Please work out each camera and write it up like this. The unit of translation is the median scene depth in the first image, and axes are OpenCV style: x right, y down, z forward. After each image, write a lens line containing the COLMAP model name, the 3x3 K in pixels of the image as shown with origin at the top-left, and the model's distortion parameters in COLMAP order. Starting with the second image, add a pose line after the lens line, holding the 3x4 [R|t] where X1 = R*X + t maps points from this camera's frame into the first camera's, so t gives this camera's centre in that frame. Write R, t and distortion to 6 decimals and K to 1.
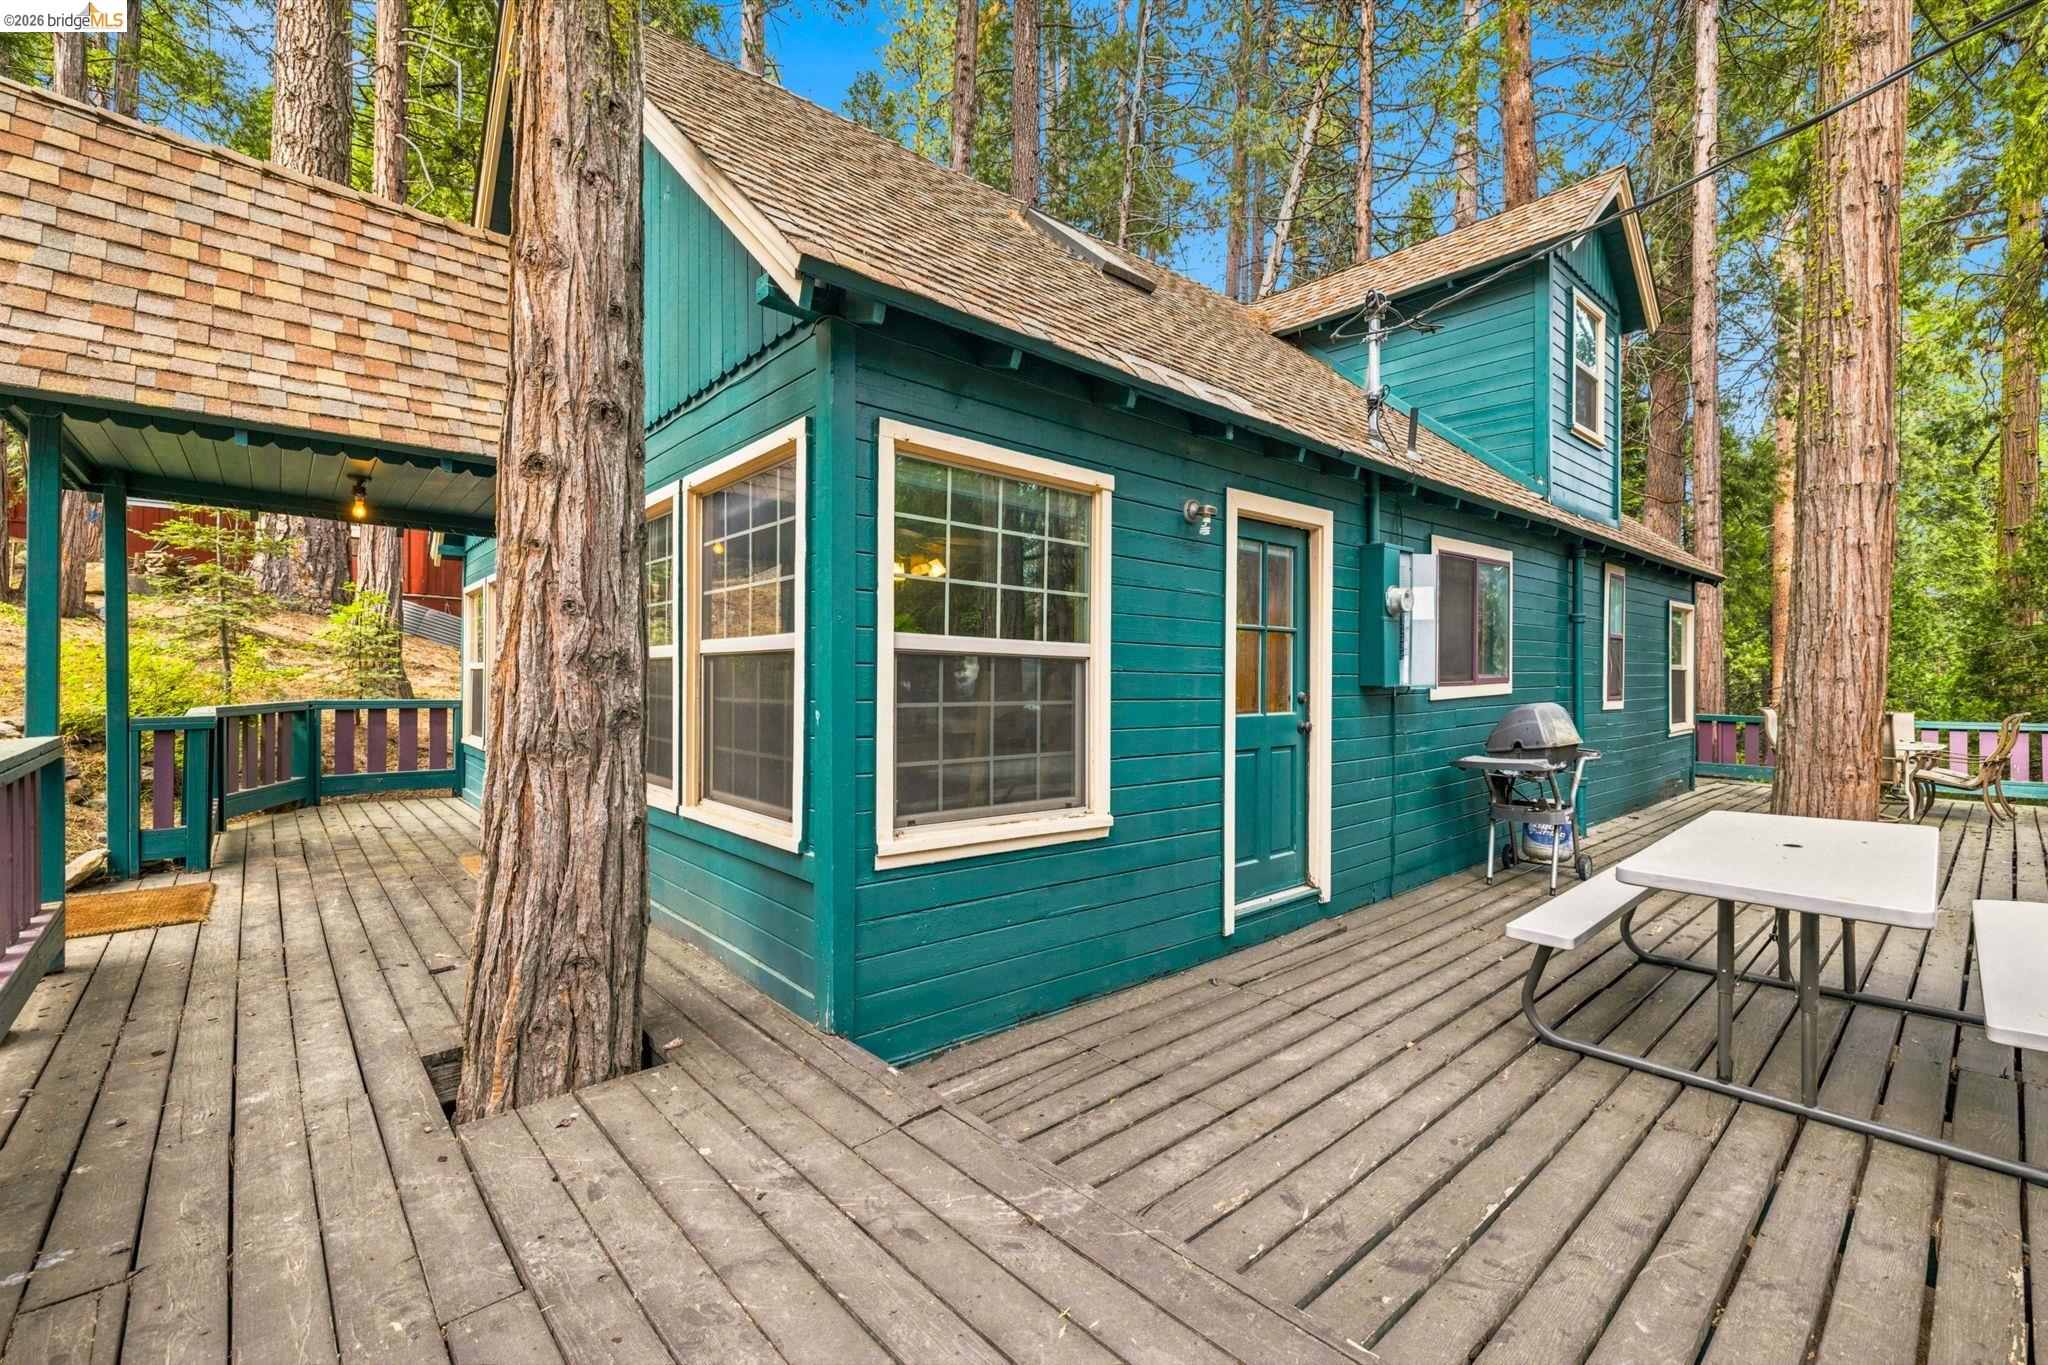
lens RADIAL K [[859.0, 0, 1024.1], [0, 859.0, 673.9], [0, 0, 1]] dist [0.003120, 0.000448]
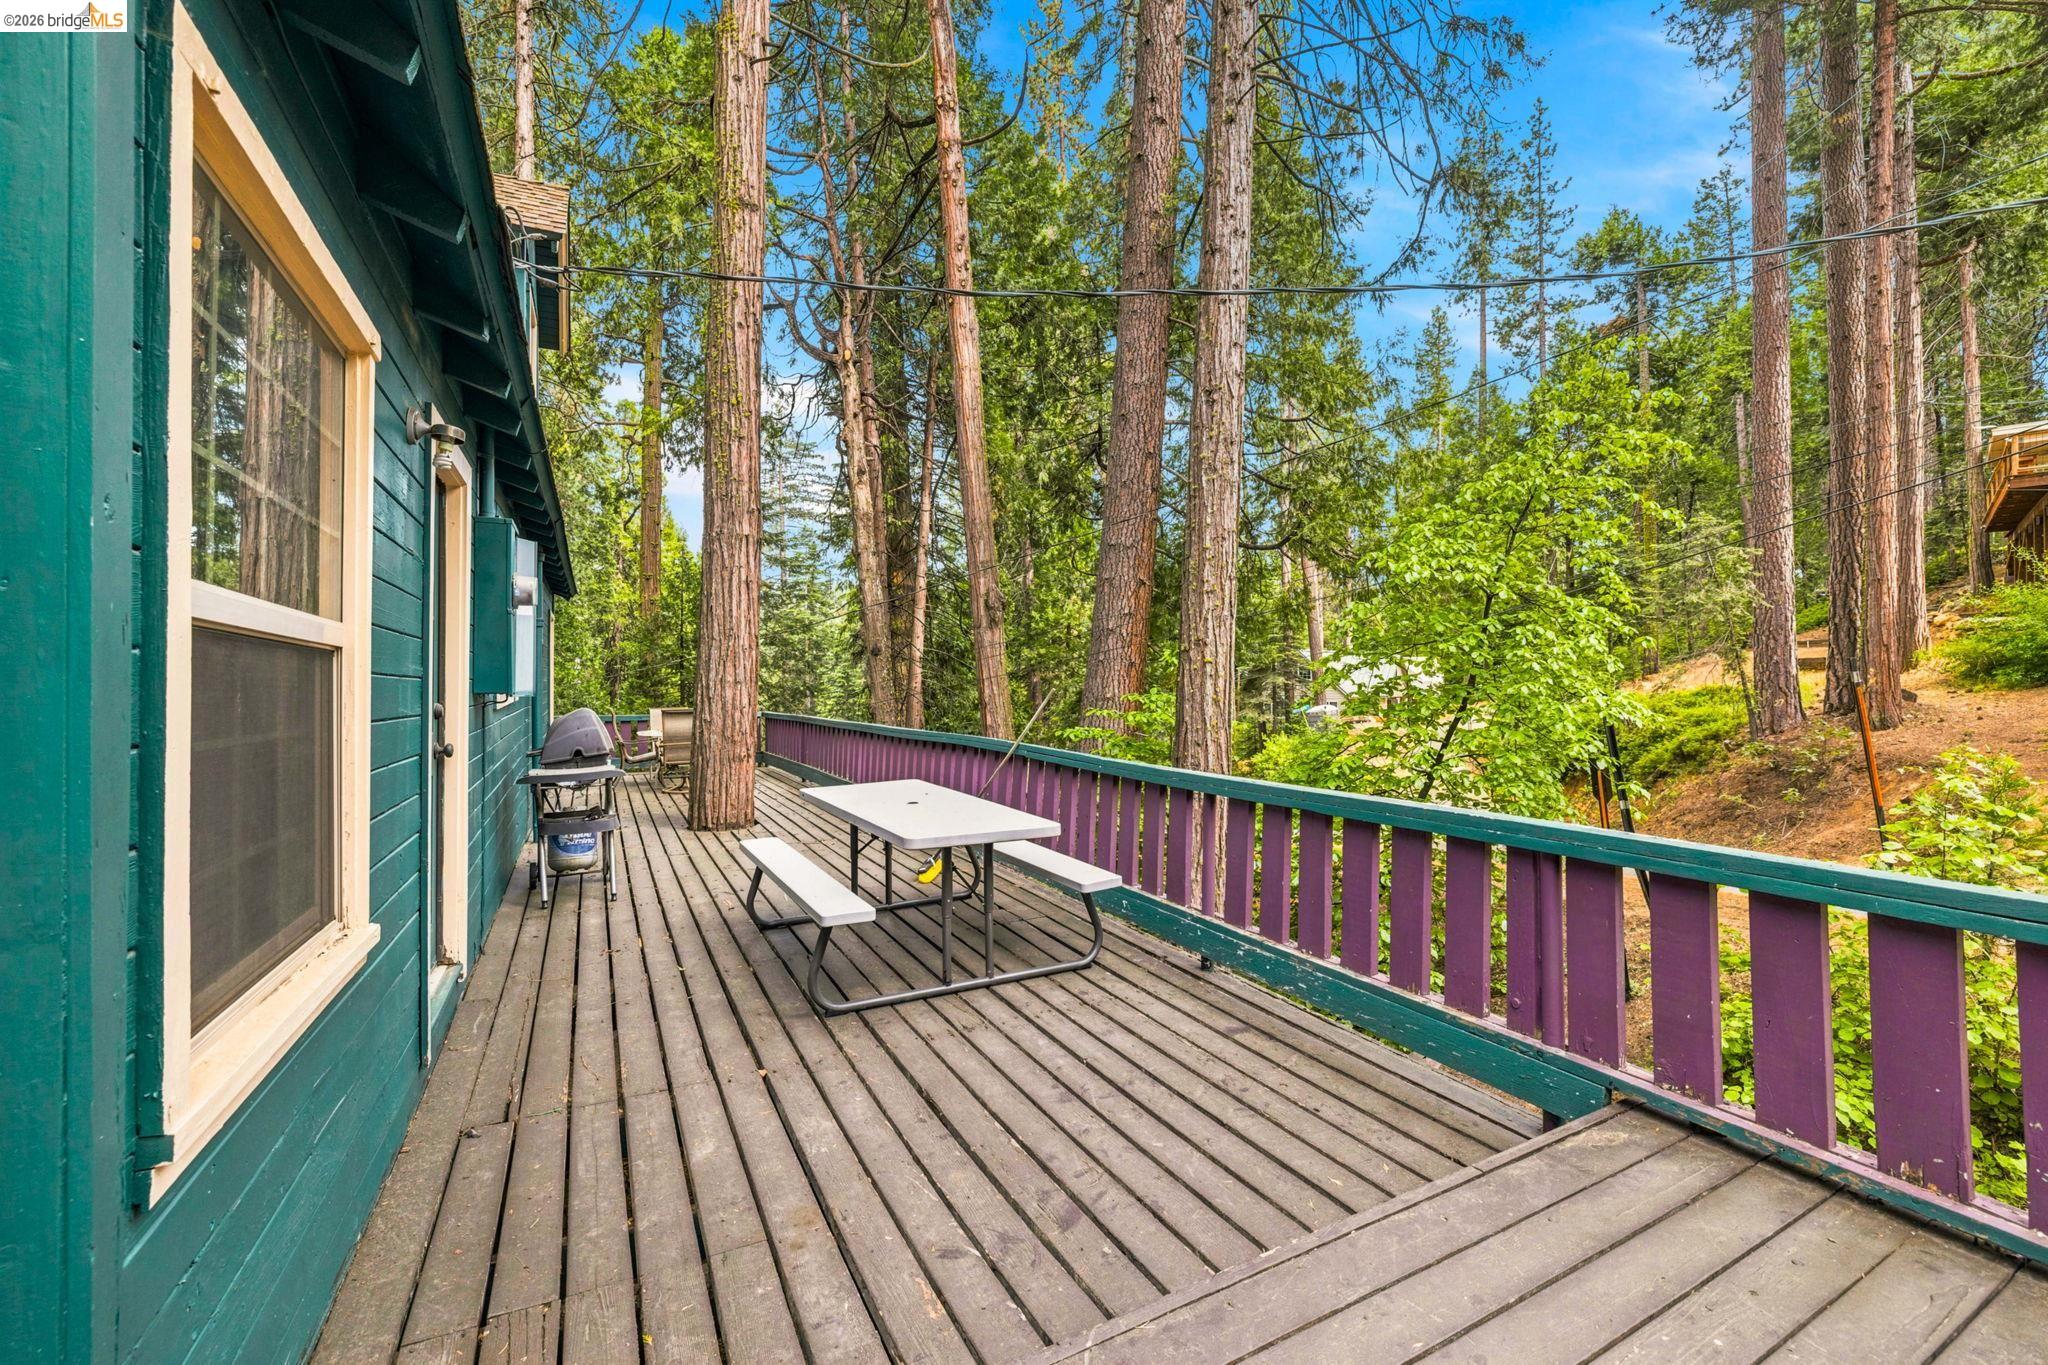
lens RADIAL K [[859.0, 0, 1024.1], [0, 859.0, 673.9], [0, 0, 1]] dist [0.003120, 0.000448]
pose [[0.256058, 0.001988, 0.966659, -0.382823], [0.004382, 0.999985, -0.003217, -0.000934], [-0.966651, 0.005060, 0.256046, 0.472527]]
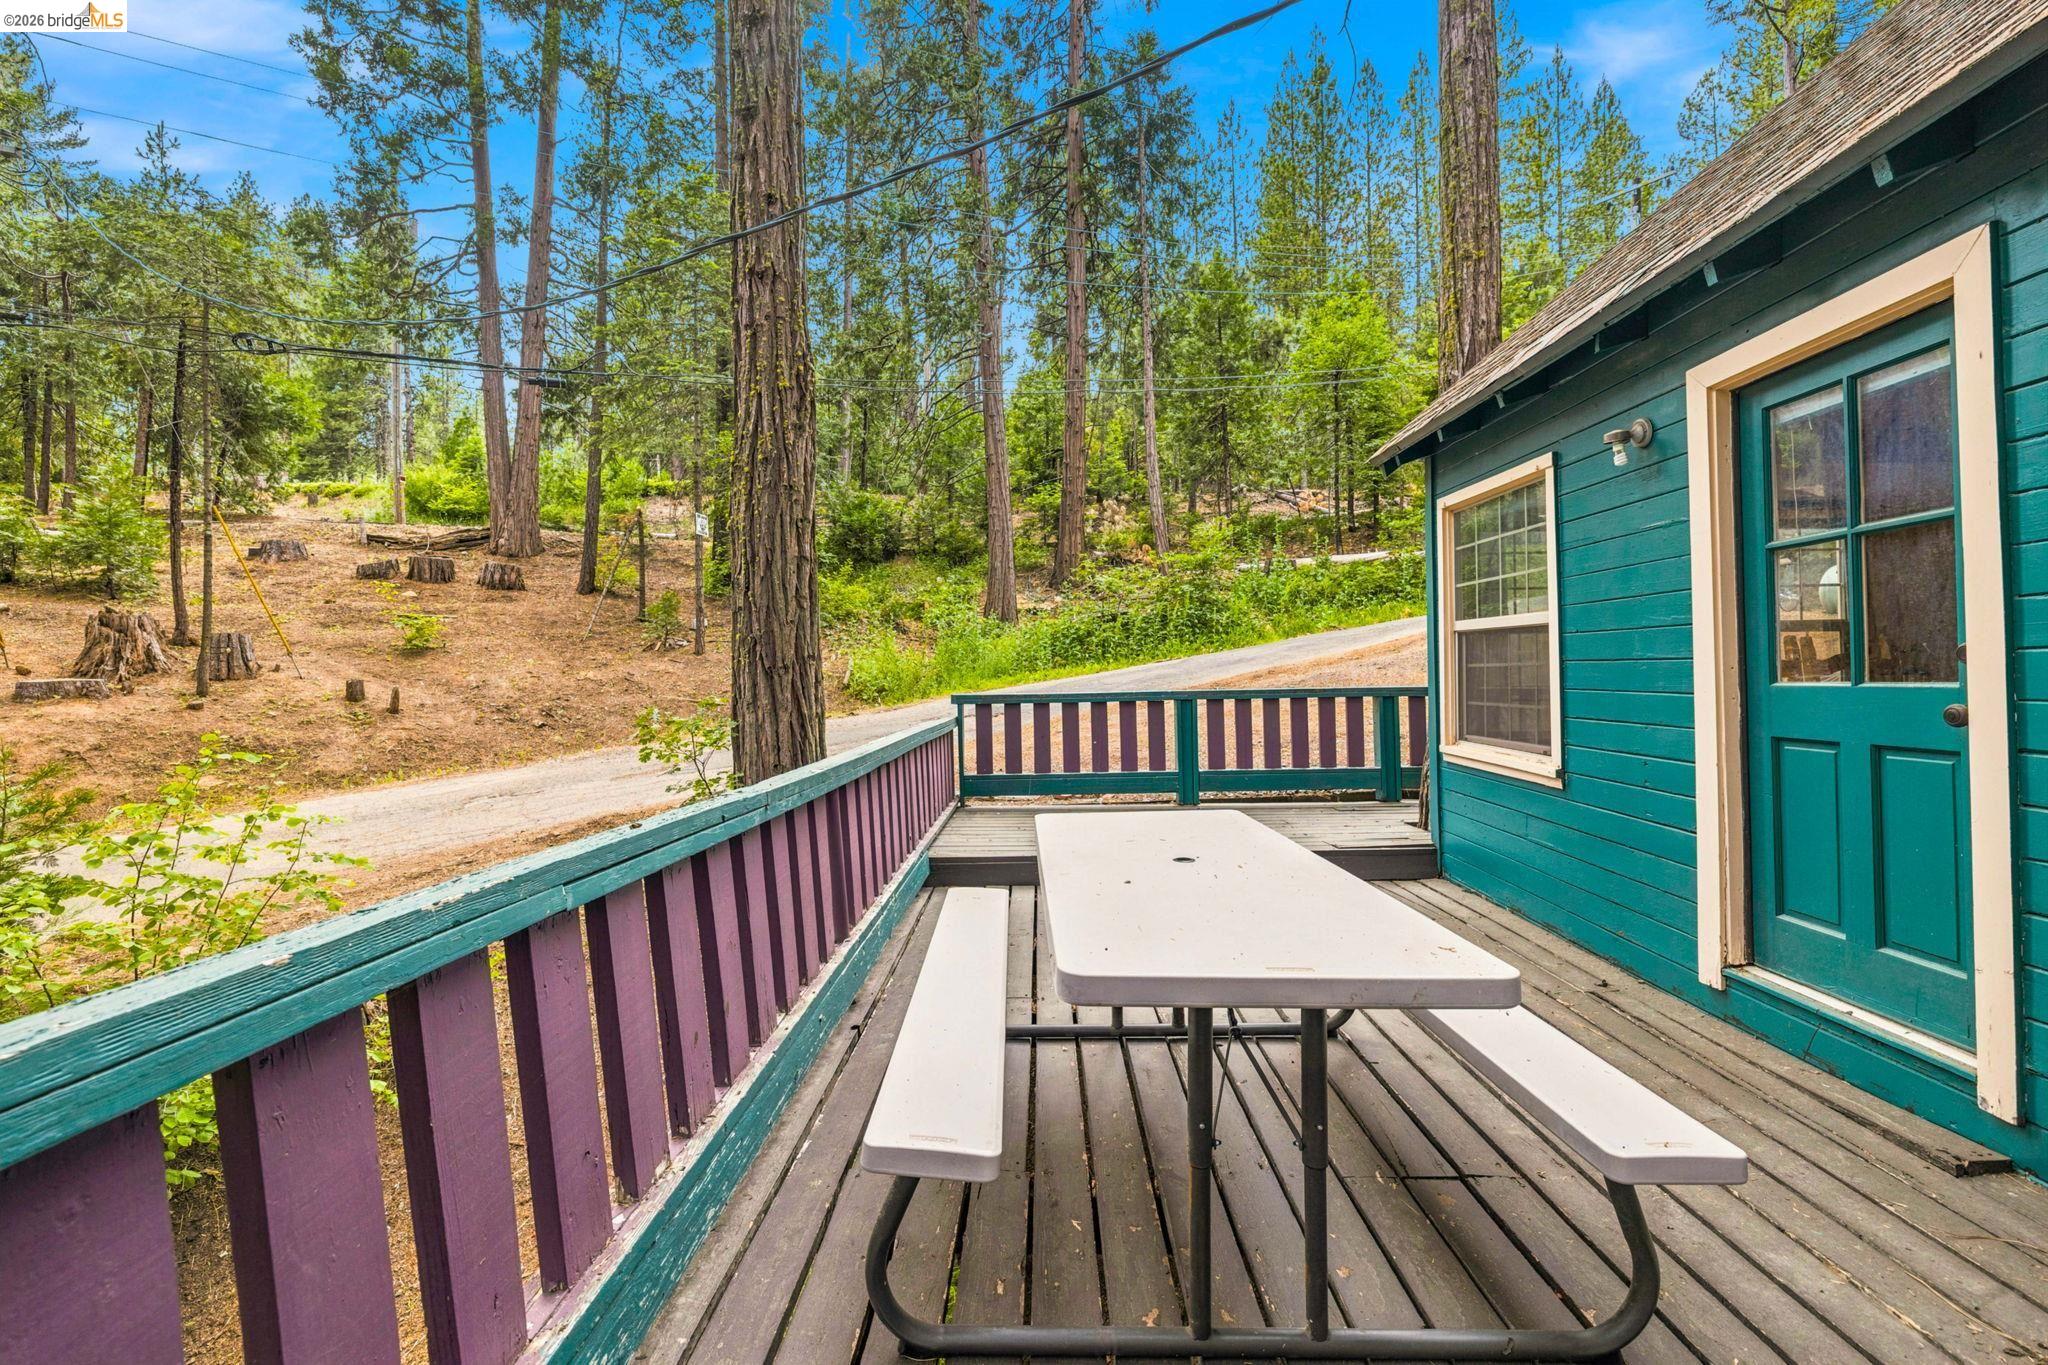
lens RADIAL K [[859.0, 0, 1024.1], [0, 859.0, 673.9], [0, 0, 1]] dist [0.003120, 0.000448]
pose [[-0.679489, 0.006784, -0.733655, 1.483389], [0.029015, 0.999423, -0.017631, 0.049117], [0.733112, -0.033267, -0.679294, 1.382051]]
